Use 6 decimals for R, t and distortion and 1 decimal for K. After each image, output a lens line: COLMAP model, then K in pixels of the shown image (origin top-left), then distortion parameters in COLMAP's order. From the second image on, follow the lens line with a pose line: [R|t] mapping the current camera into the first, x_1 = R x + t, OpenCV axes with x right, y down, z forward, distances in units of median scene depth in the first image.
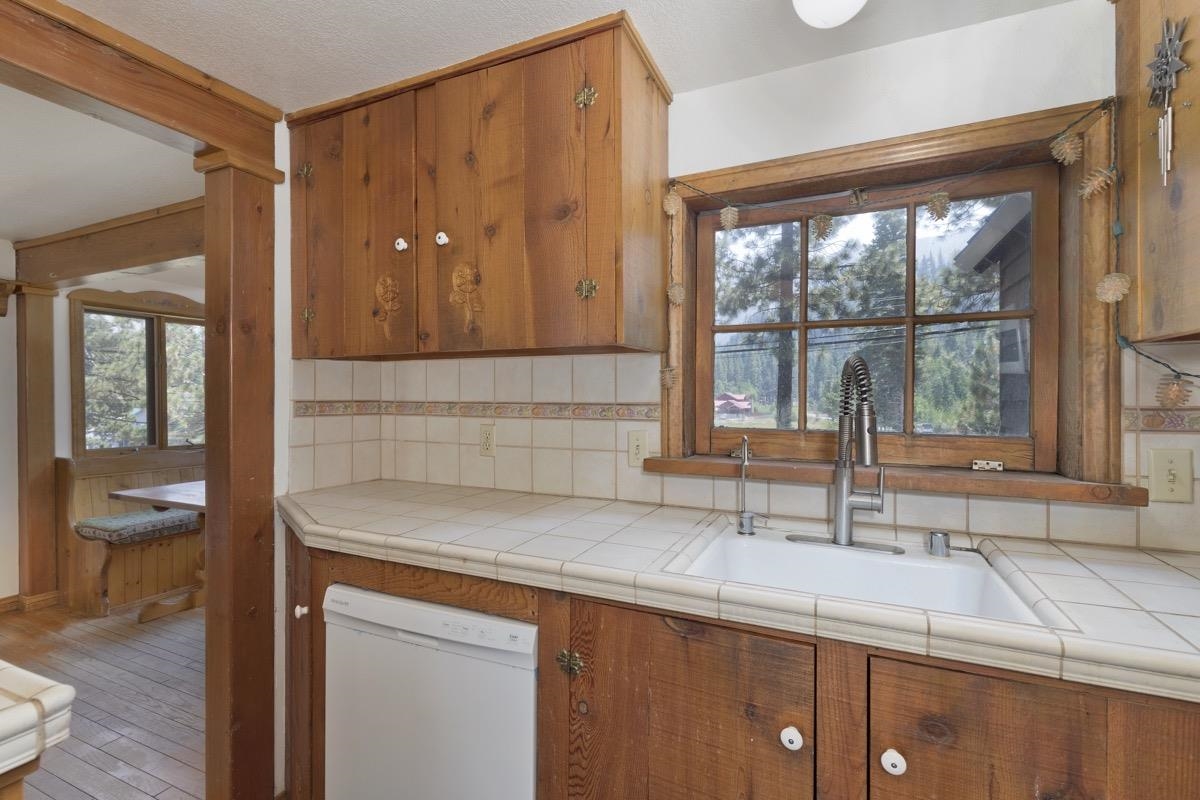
lens RADIAL K [[529.1, 0, 599.9], [0, 529.1, 362.0], [0, 0, 1]] dist [0.000452, -0.000107]
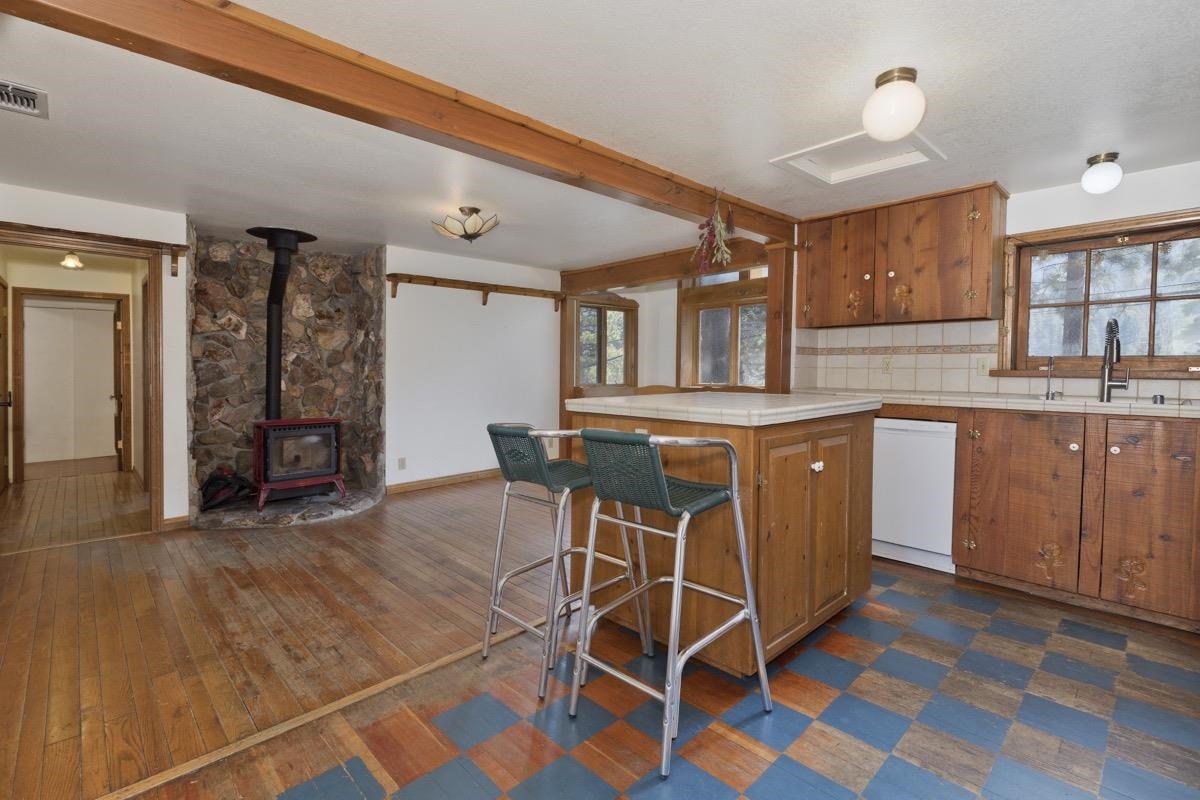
lens RADIAL K [[541.2, 0, 598.9], [0, 541.2, 366.5], [0, 0, 1]] dist [0.003377, 0.000461]
pose [[0.928394, -0.002414, -0.371589, -0.563546], [0.027115, 0.997753, 0.061264, -0.007294], [0.370606, -0.066953, 0.926374, -1.596519]]
